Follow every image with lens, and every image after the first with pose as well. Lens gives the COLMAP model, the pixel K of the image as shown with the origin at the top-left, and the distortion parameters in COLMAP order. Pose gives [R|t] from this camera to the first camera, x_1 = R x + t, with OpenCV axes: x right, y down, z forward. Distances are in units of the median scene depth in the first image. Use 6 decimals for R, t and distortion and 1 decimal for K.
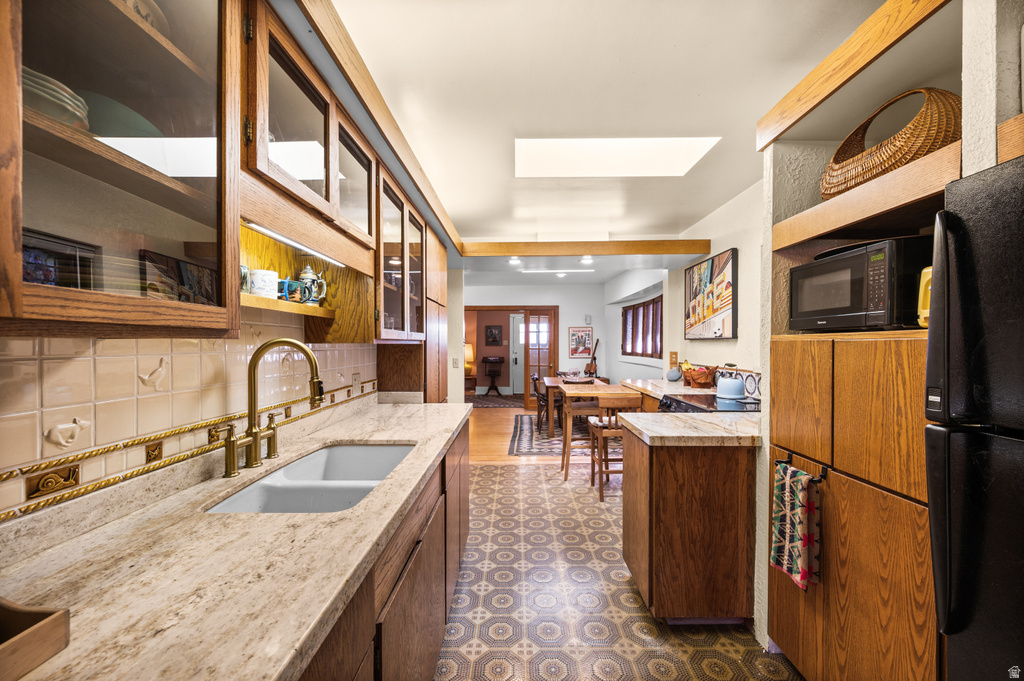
lens RADIAL K [[406.9, 0, 512.9], [0, 406.9, 344.2], [0, 0, 1]] dist [-0.002944, -0.000558]
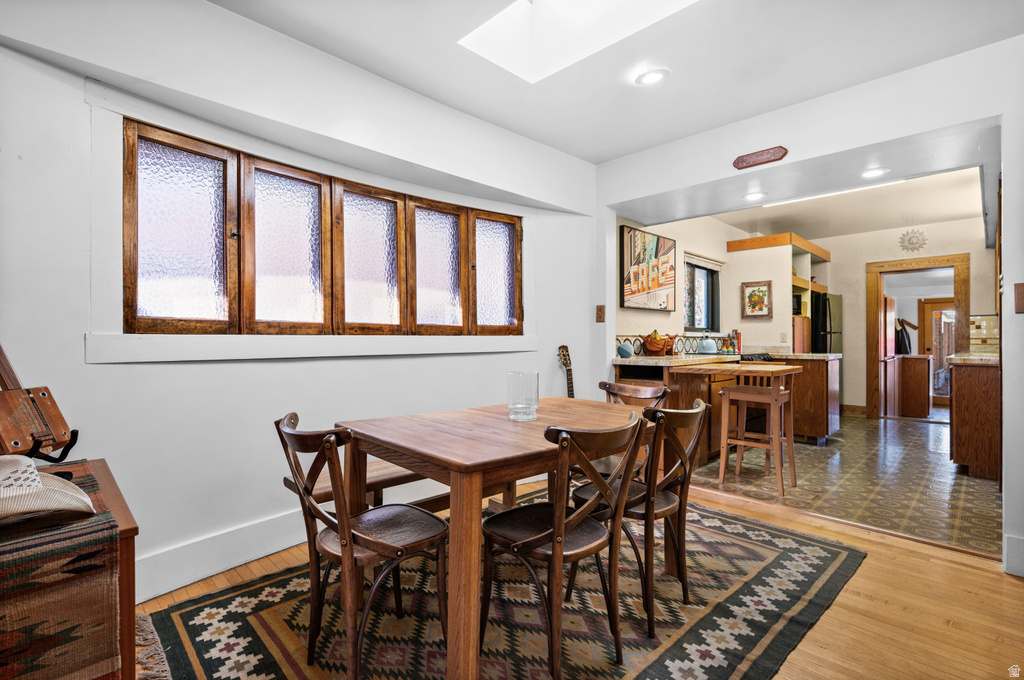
lens RADIAL K [[480.5, 0, 512.6], [0, 480.5, 338.5], [0, 0, 1]] dist [-0.001677, -0.000087]
pose [[-0.708747, -0.001325, 0.705462, -0.134611], [-0.000169, 0.999999, 0.001708, 0.058527], [-0.705463, 0.001091, -0.708746, 2.118145]]
